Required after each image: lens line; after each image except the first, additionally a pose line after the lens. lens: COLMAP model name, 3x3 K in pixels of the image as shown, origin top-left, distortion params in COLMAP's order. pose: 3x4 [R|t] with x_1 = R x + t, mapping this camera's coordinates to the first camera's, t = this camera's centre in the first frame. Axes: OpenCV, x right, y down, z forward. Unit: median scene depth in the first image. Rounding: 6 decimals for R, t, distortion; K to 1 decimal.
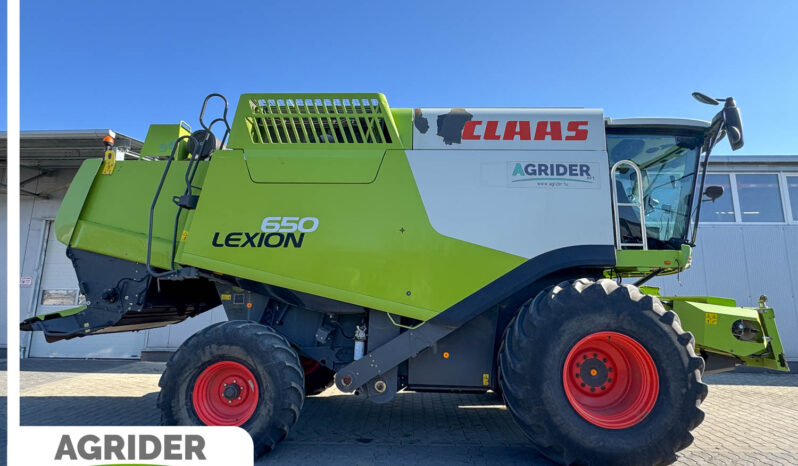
lens RADIAL K [[424.2, 0, 399.0], [0, 424.2, 233.0], [0, 0, 1]] dist [0.103594, 0.000031]
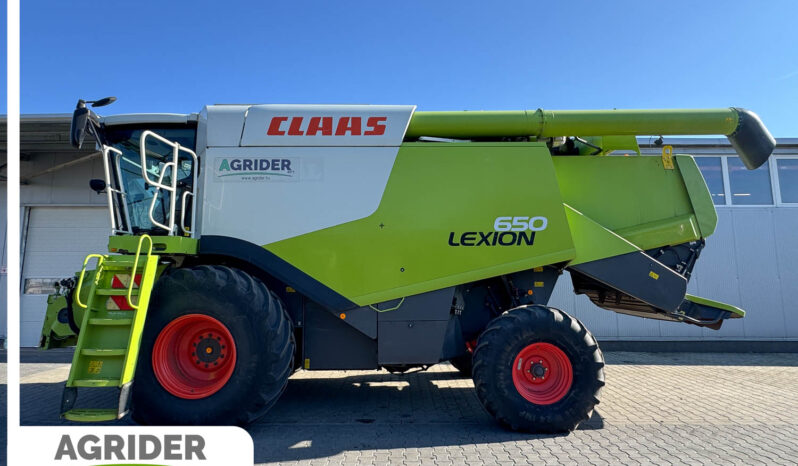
lens RADIAL K [[424.2, 0, 399.0], [0, 424.2, 233.0], [0, 0, 1]] dist [0.103594, 0.000031]
pose [[0.999615, -0.027710, 0.001040, 0.461322], [0.027687, 0.999452, 0.018118, 0.008144], [-0.001542, -0.018083, 0.999835, -0.046396]]
